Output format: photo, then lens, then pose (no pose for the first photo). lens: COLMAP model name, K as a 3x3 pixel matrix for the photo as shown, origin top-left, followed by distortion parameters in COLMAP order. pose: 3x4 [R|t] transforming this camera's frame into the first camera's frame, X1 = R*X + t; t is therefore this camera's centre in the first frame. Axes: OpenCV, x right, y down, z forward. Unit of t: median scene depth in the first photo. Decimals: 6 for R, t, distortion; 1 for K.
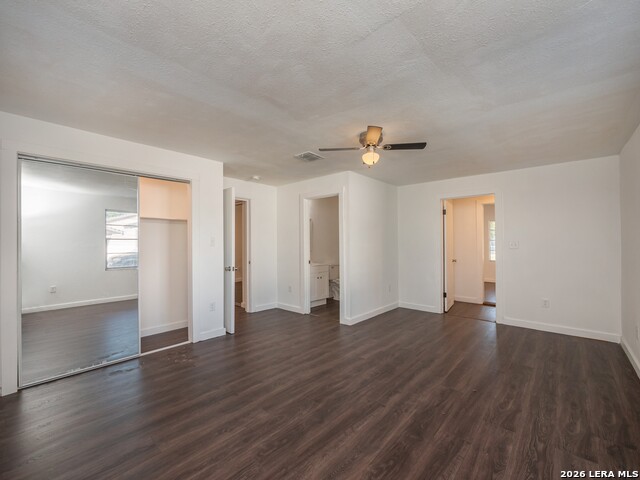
lens RADIAL K [[272.9, 0, 318.4], [0, 272.9, 242.3], [0, 0, 1]] dist [-0.000284, 0.000066]
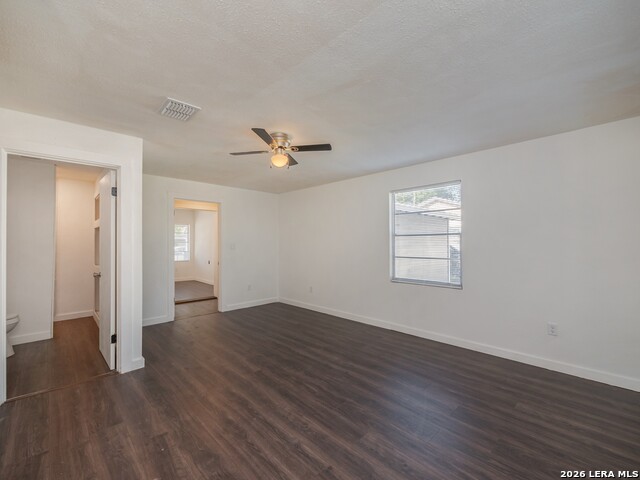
lens RADIAL K [[272.9, 0, 318.4], [0, 272.9, 242.3], [0, 0, 1]] dist [-0.000284, 0.000066]
pose [[0.063492, 0.011401, 0.997917, -0.881702], [-0.003251, 0.999932, -0.011218, 0.007760], [-0.997977, -0.002532, 0.063525, 0.888401]]
